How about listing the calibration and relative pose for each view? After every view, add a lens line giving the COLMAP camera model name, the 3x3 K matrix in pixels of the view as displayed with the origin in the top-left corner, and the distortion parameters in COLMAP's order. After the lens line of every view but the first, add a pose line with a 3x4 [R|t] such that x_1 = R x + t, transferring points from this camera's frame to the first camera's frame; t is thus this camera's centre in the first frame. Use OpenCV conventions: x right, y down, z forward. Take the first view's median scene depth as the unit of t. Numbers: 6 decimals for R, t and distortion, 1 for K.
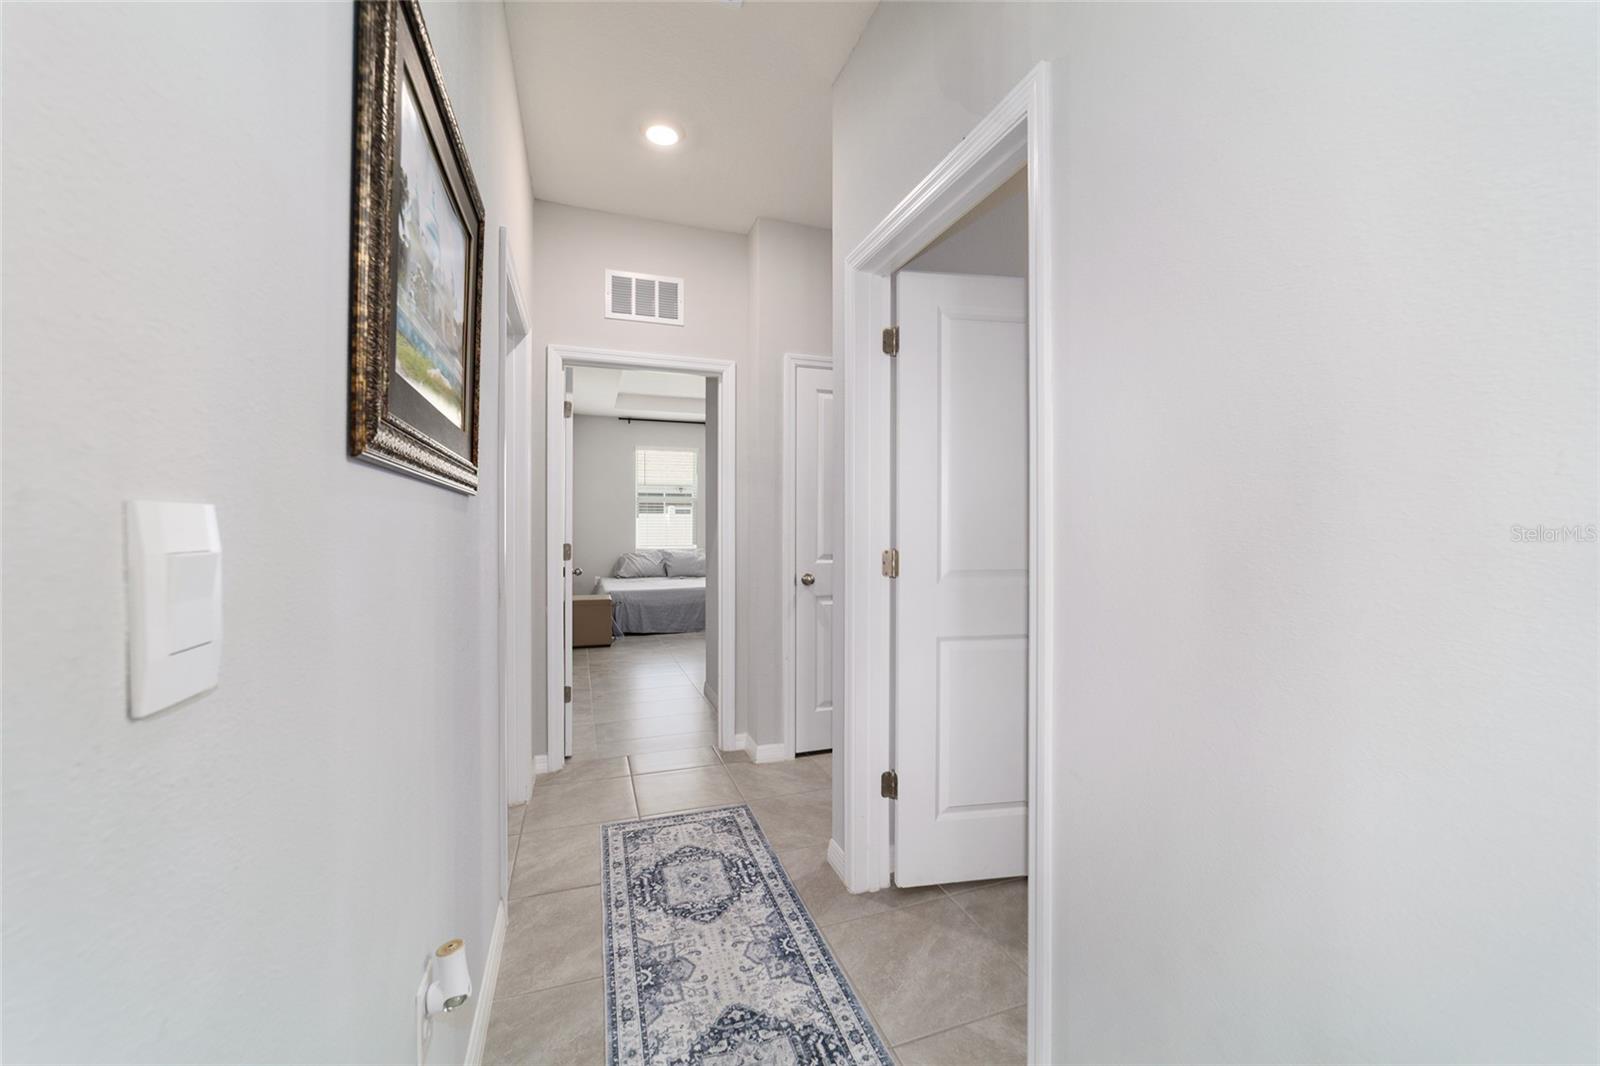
lens RADIAL K [[610.9, 0, 794.8], [0, 610.9, 528.6], [0, 0, 1]] dist [-0.017424, 0.008975]
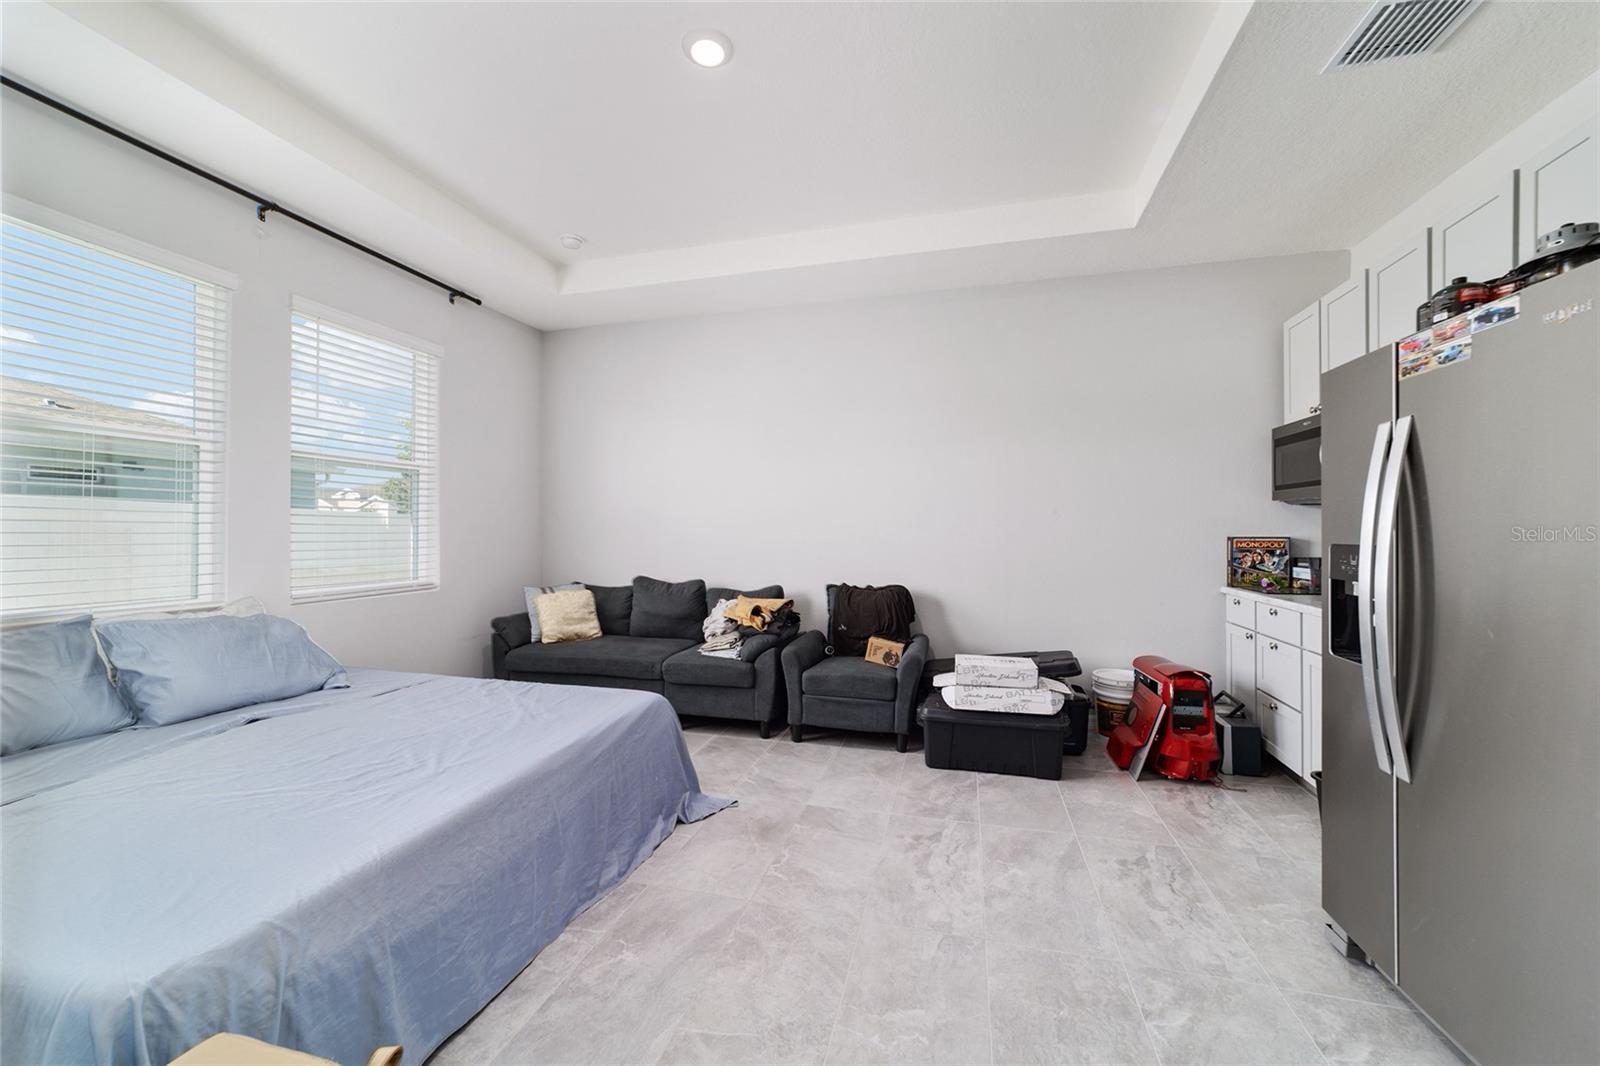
lens RADIAL K [[615.1, 0, 776.7], [0, 615.1, 525.0], [0, 0, 1]] dist [-0.015790, 0.009089]
pose [[0.577027, 0.004703, 0.816711, -0.264904], [0.005986, 0.999932, -0.009987, -0.001884], [-0.816703, 0.010652, 0.576960, 0.628695]]
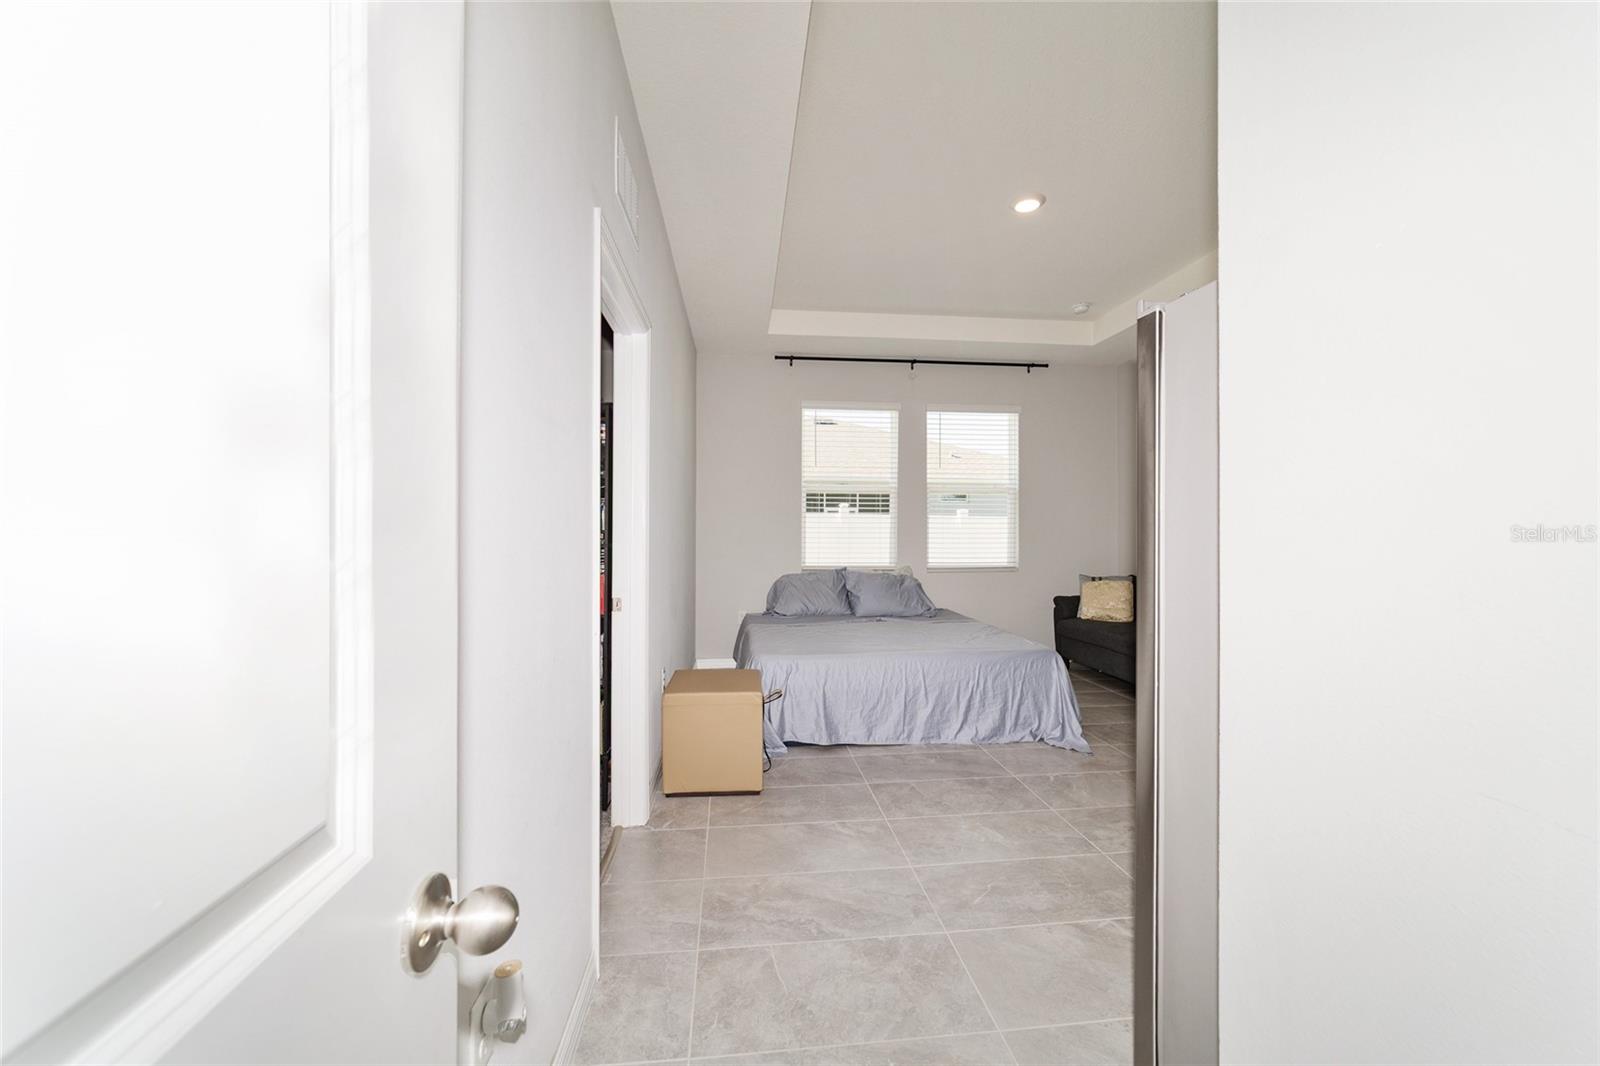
lens RADIAL K [[610.9, 0, 794.8], [0, 610.9, 528.6], [0, 0, 1]] dist [-0.017424, 0.008975]
pose [[0.969489, -0.005924, -0.245062, -0.117283], [0.003216, 0.999929, -0.011448, -0.000795], [0.245112, 0.010310, 0.969440, 0.401620]]
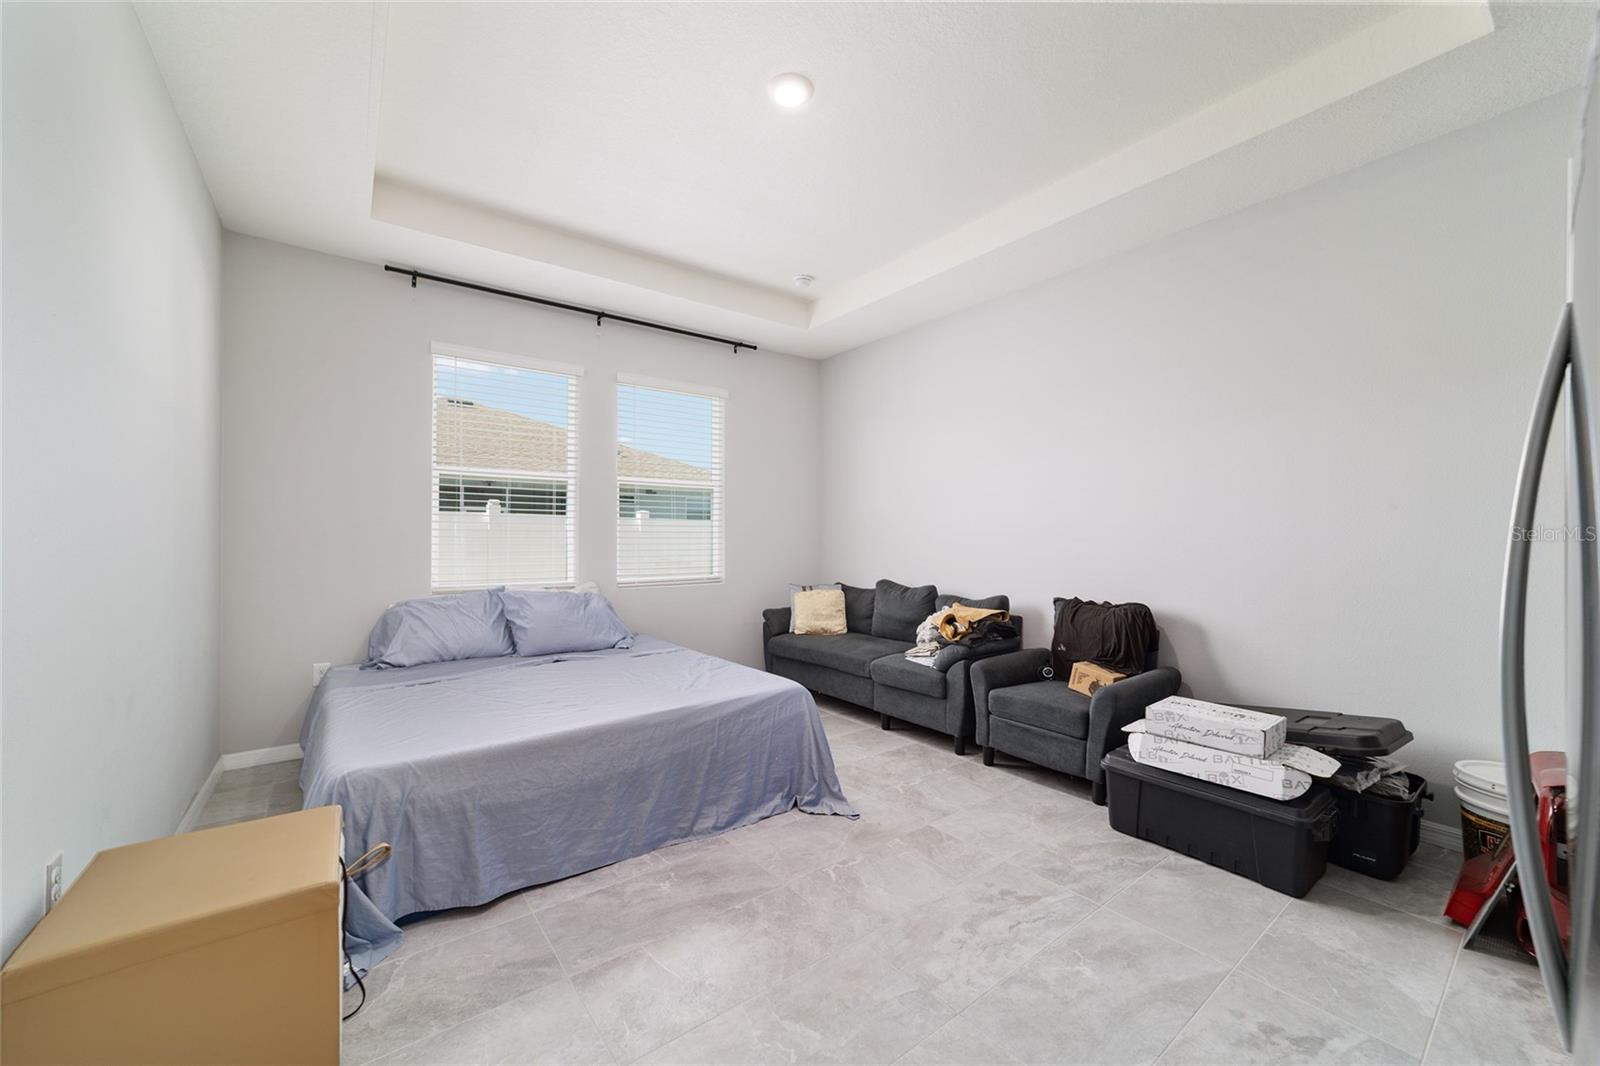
lens RADIAL K [[610.9, 0, 794.8], [0, 610.9, 528.6], [0, 0, 1]] dist [-0.017424, 0.008975]
pose [[0.953161, 0.000012, 0.302464, -0.152161], [0.005291, 0.999846, -0.016715, -0.001043], [-0.302418, 0.017532, 0.953014, 0.536034]]
